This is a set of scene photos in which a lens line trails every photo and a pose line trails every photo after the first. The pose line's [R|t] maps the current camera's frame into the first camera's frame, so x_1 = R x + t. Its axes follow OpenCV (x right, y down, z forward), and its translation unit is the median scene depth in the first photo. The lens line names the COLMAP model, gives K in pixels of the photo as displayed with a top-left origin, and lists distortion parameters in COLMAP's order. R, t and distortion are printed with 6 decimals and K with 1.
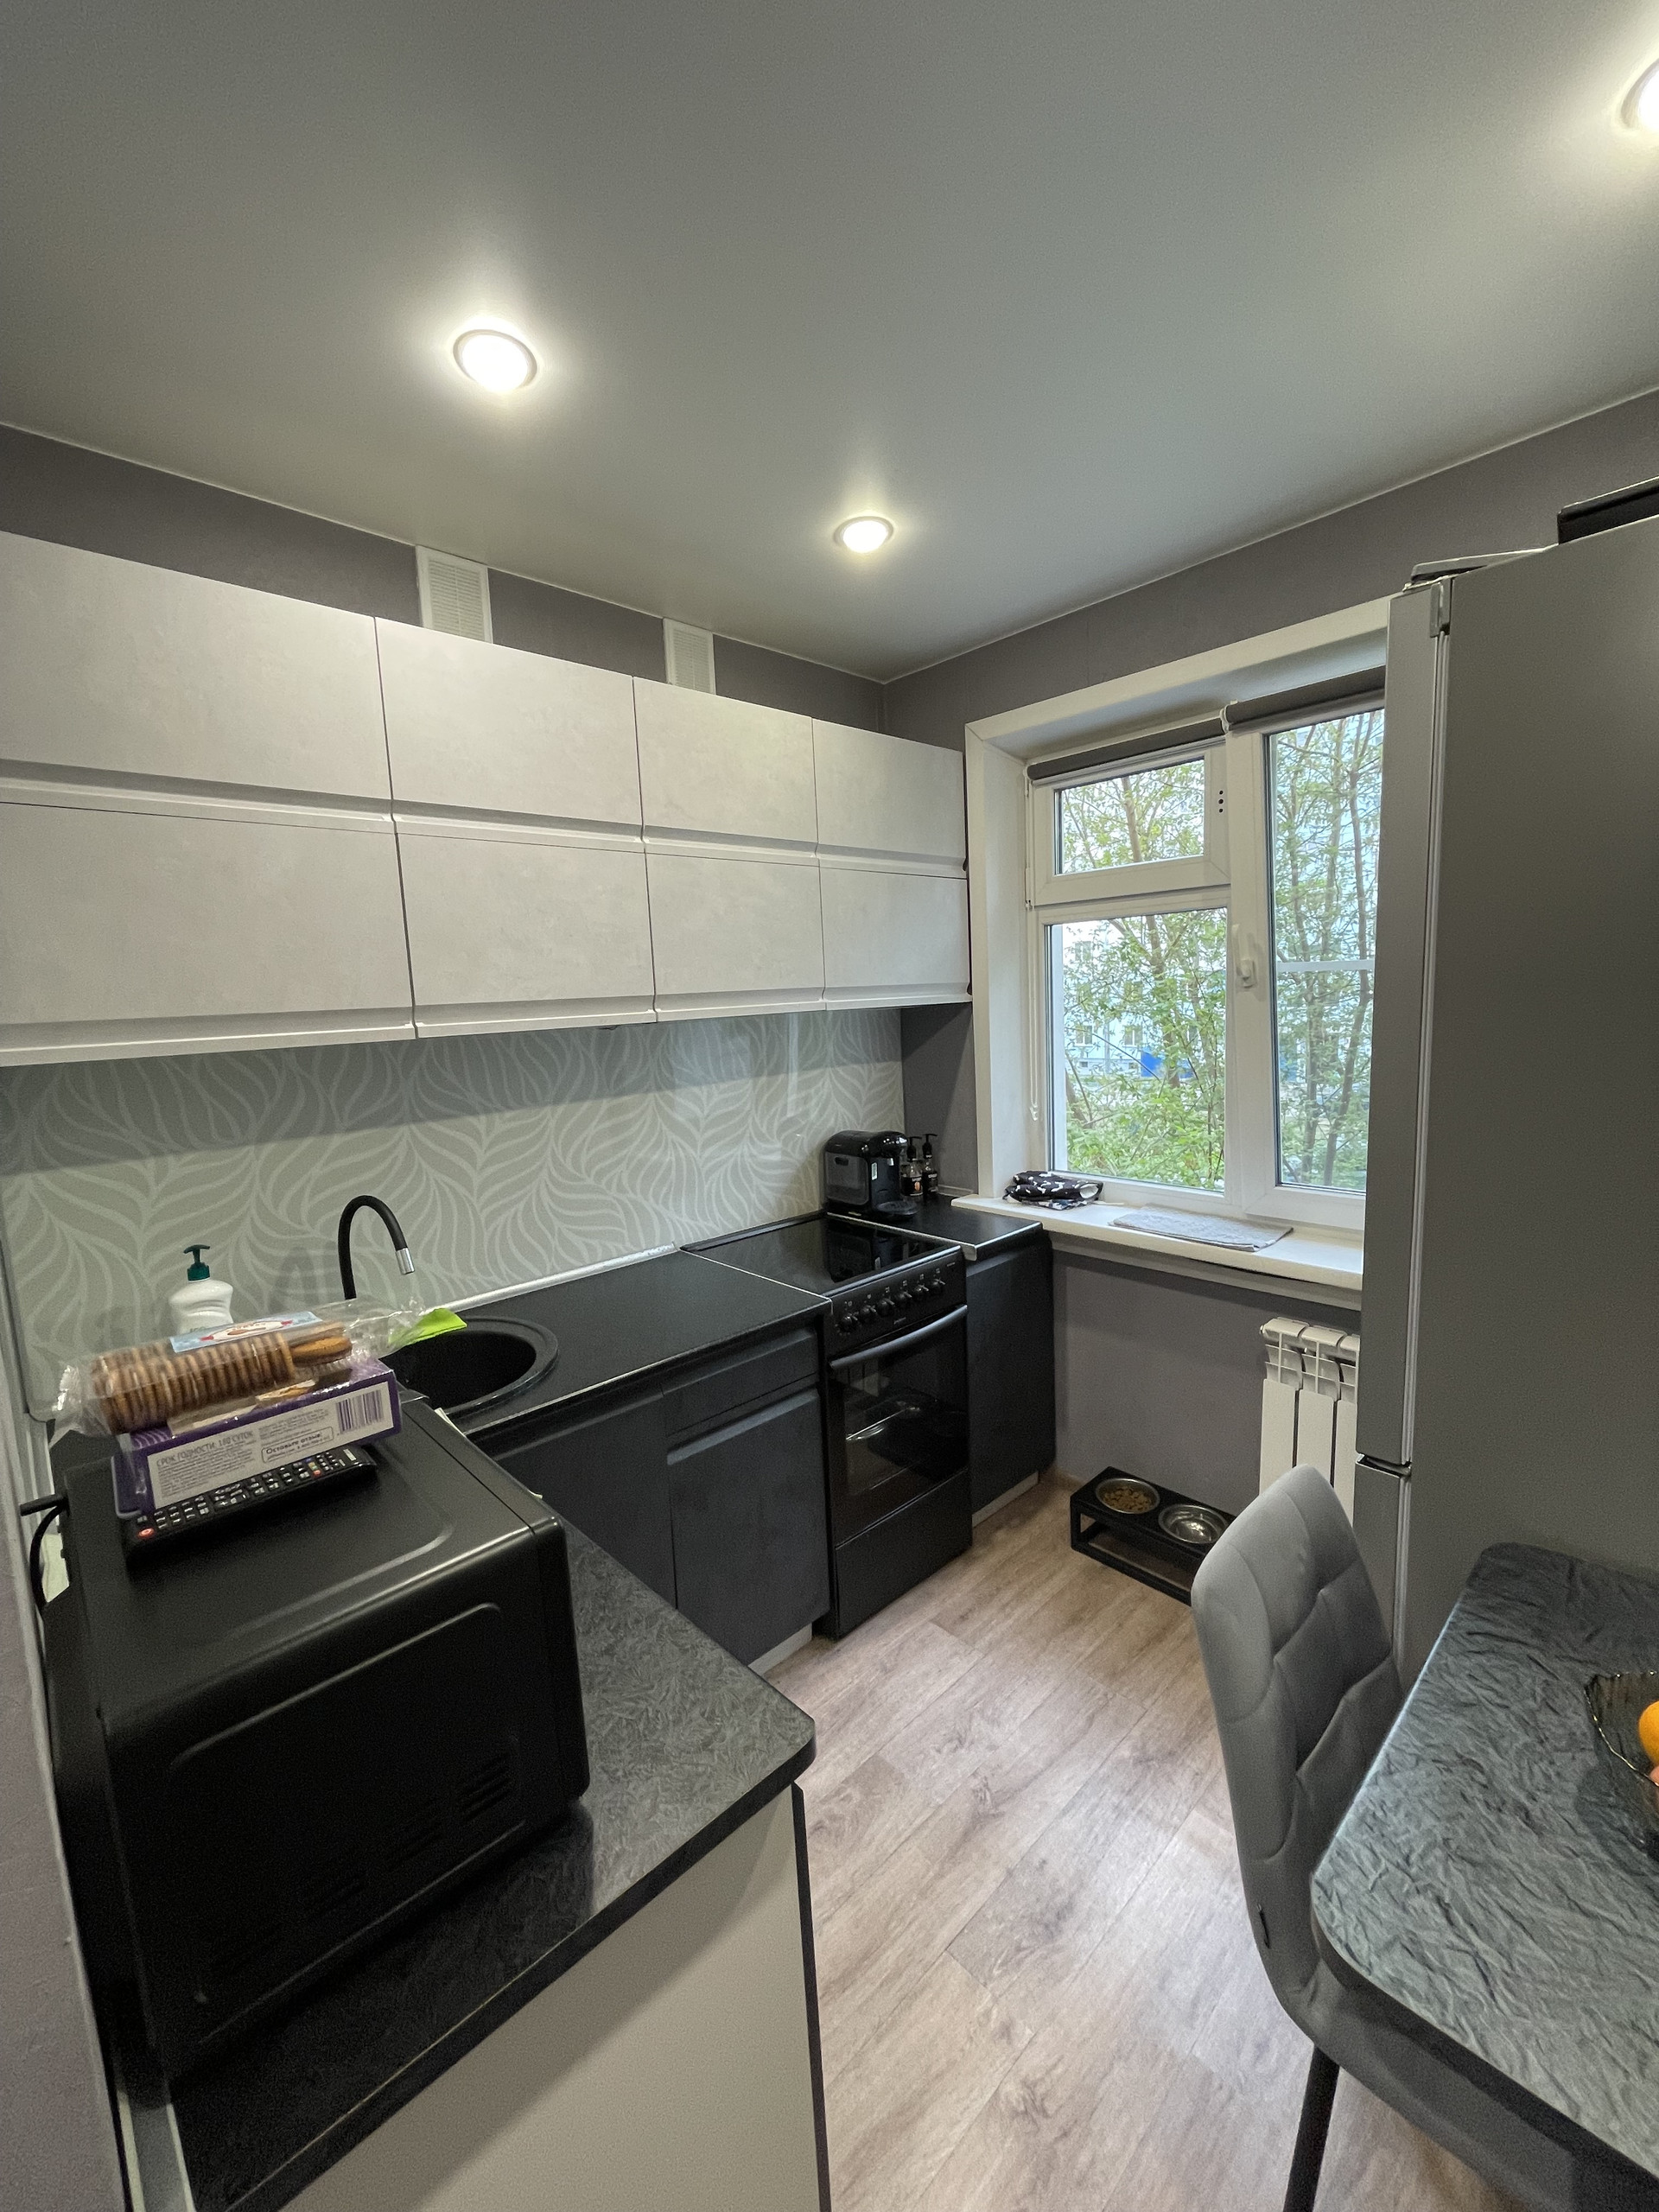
lens RADIAL K [[897.0, 0, 826.9], [0, 897.0, 1104.7], [0, 0, 1]] dist [-0.006571, 0.000260]
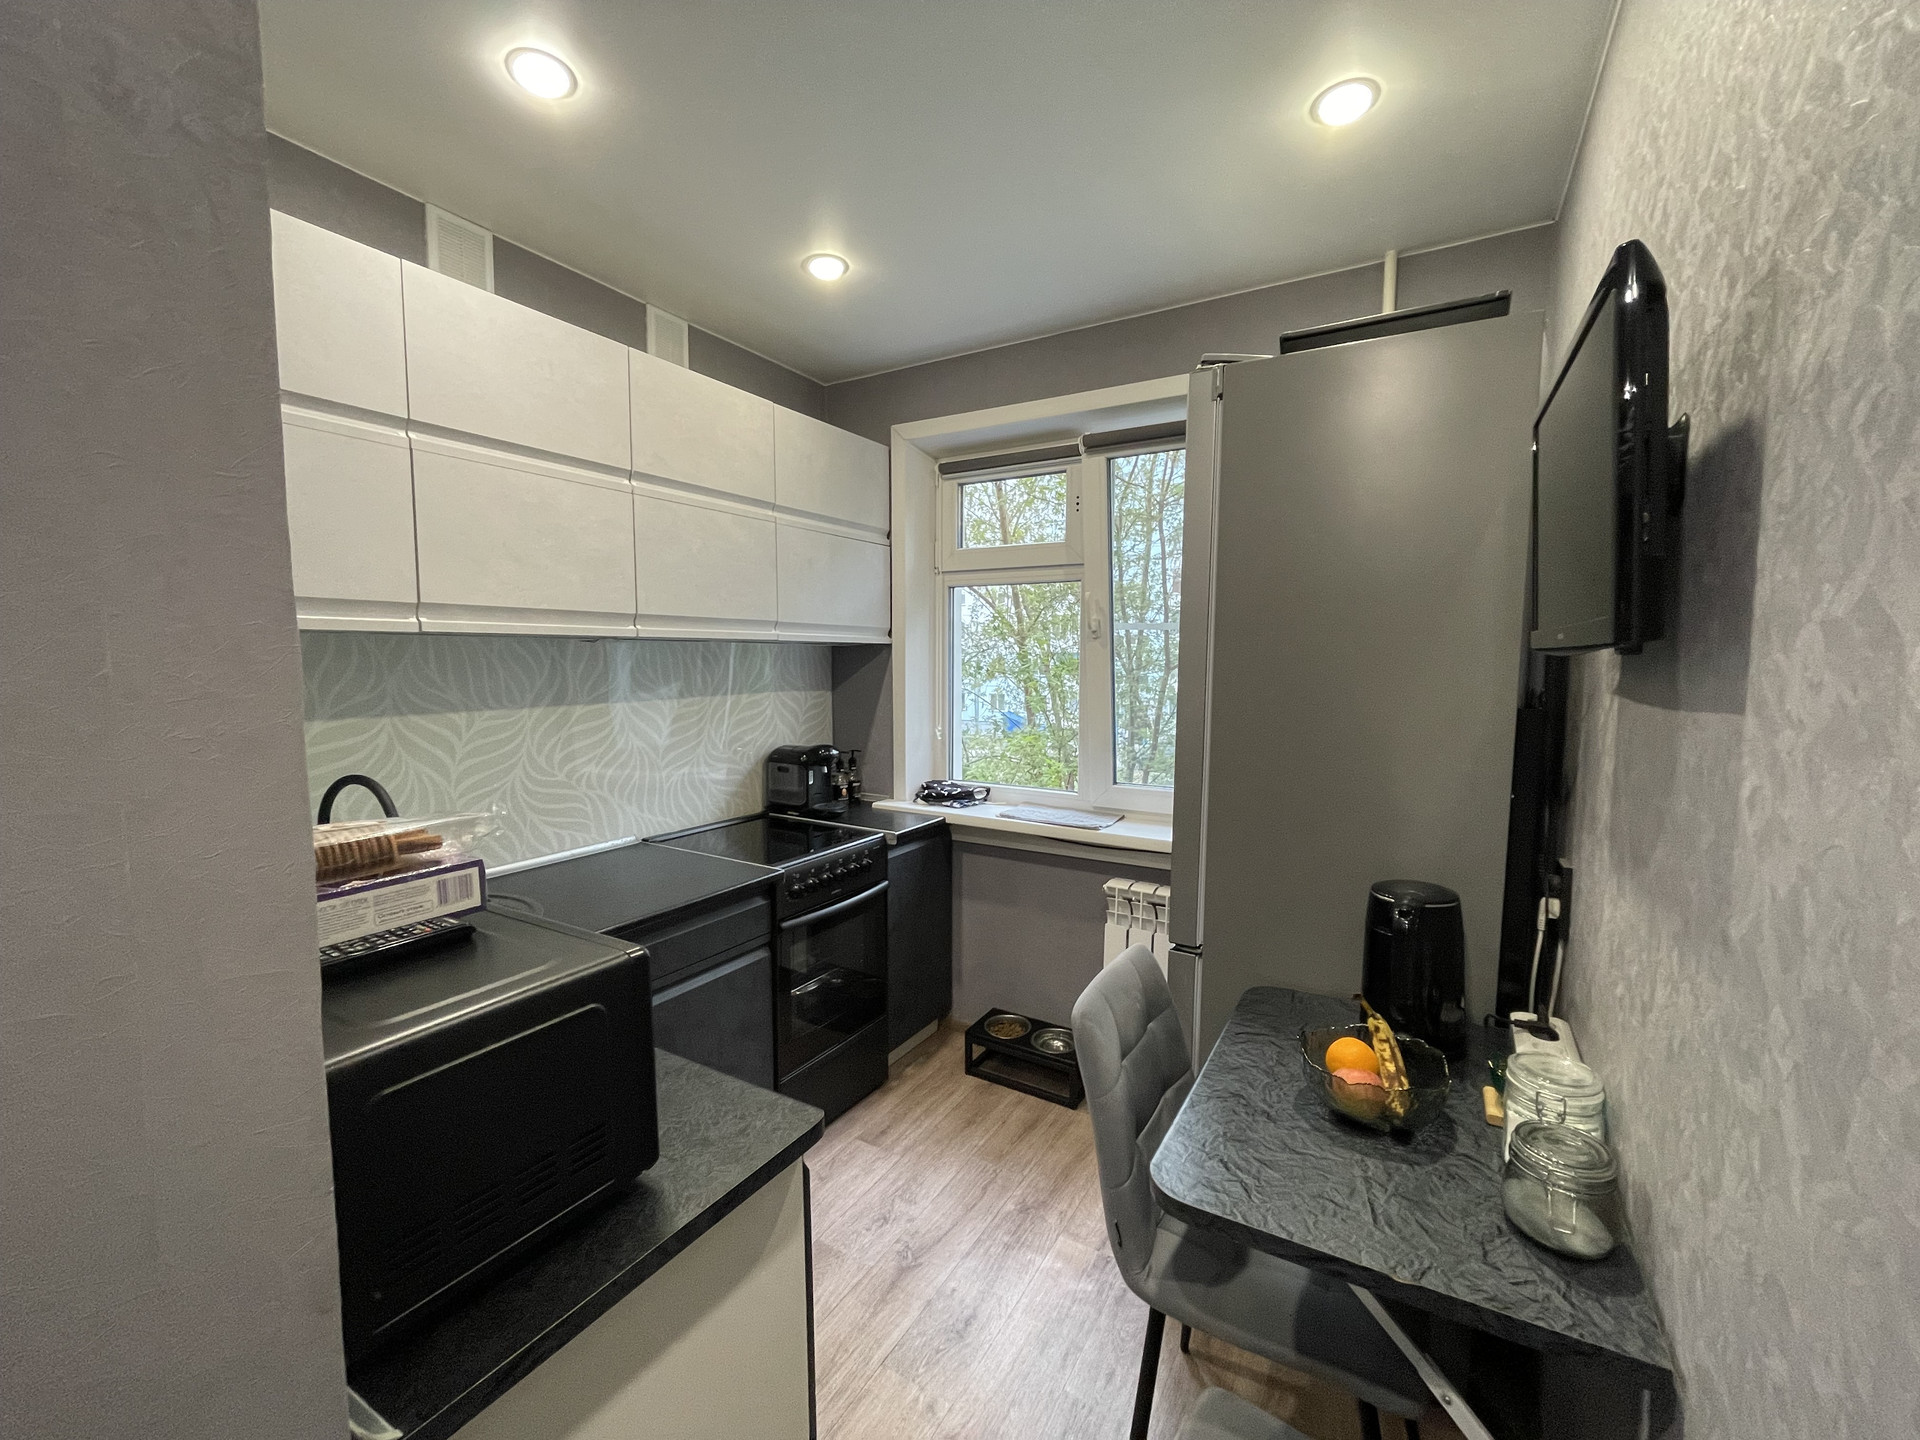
lens RADIAL K [[778.6, 0, 960.0], [0, 778.6, 720.0], [0, 0, 1]] dist [-0.006571, 0.000260]
pose [[0.960296, 0.026223, 0.277750, -0.061200], [-0.012901, 0.998682, -0.049685, 0.059569], [-0.278686, 0.044129, 0.959368, -0.086880]]
